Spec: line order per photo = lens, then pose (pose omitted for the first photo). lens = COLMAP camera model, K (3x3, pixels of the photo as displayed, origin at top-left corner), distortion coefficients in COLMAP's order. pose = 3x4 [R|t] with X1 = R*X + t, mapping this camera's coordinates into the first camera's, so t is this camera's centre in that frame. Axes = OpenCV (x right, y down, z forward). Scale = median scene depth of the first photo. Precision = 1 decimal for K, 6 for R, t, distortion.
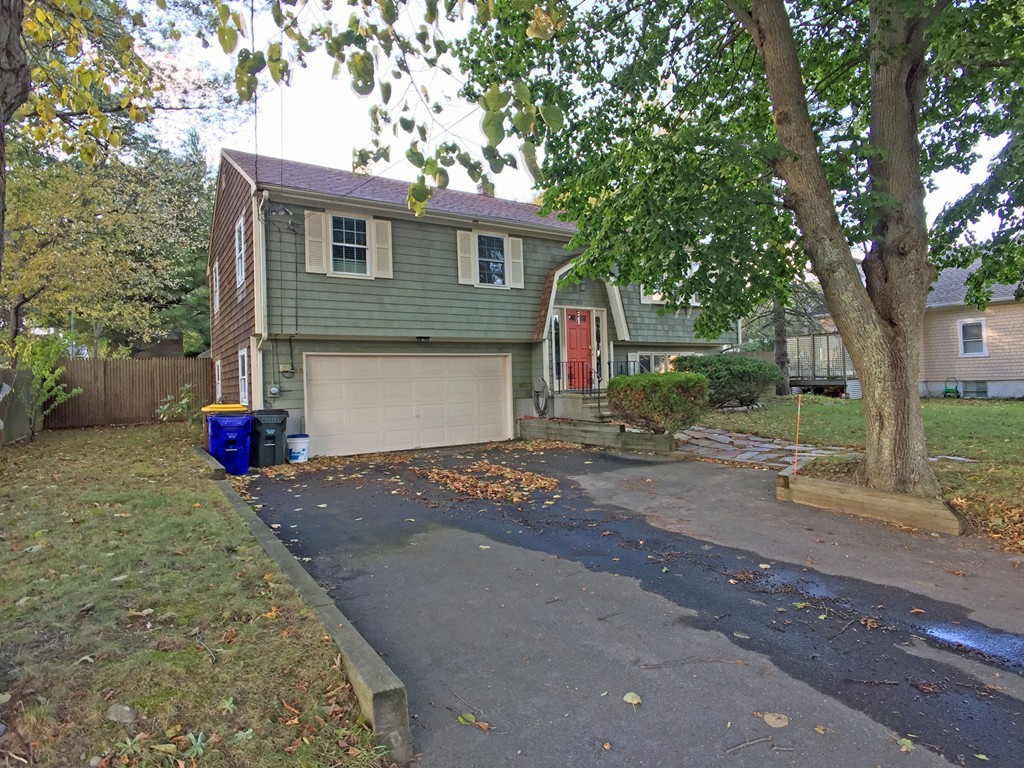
lens RADIAL K [[572.2, 0, 510.5], [0, 572.2, 376.6], [0, 0, 1]] dist [-0.006601, -0.000276]
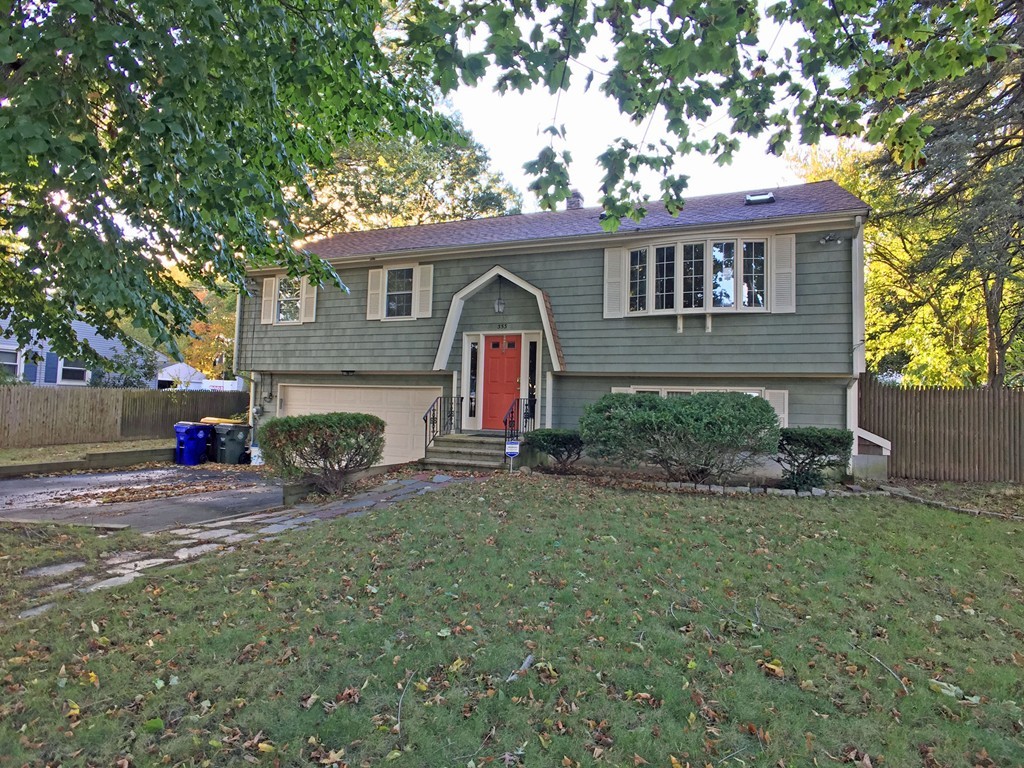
lens RADIAL K [[572.2, 0, 510.5], [0, 572.2, 376.6], [0, 0, 1]] dist [-0.006601, -0.000276]
pose [[0.563452, -0.004791, -0.826135, 0.896848], [-0.045920, 0.998256, -0.037108, -0.029316], [0.824872, 0.058844, 0.562249, 0.605817]]
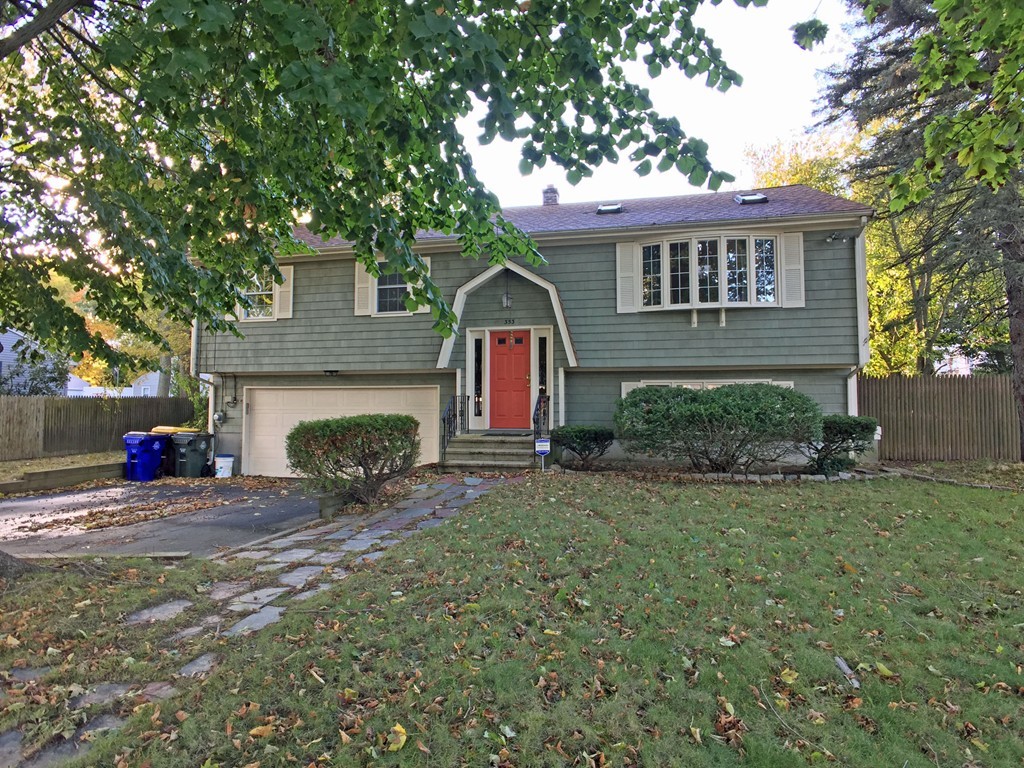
lens RADIAL K [[572.2, 0, 510.5], [0, 572.2, 376.6], [0, 0, 1]] dist [-0.006601, -0.000276]
pose [[0.693669, -0.016747, -0.720099, 0.772297], [-0.020799, 0.998847, -0.043265, -0.019590], [0.719993, 0.044989, 0.692521, 0.495788]]
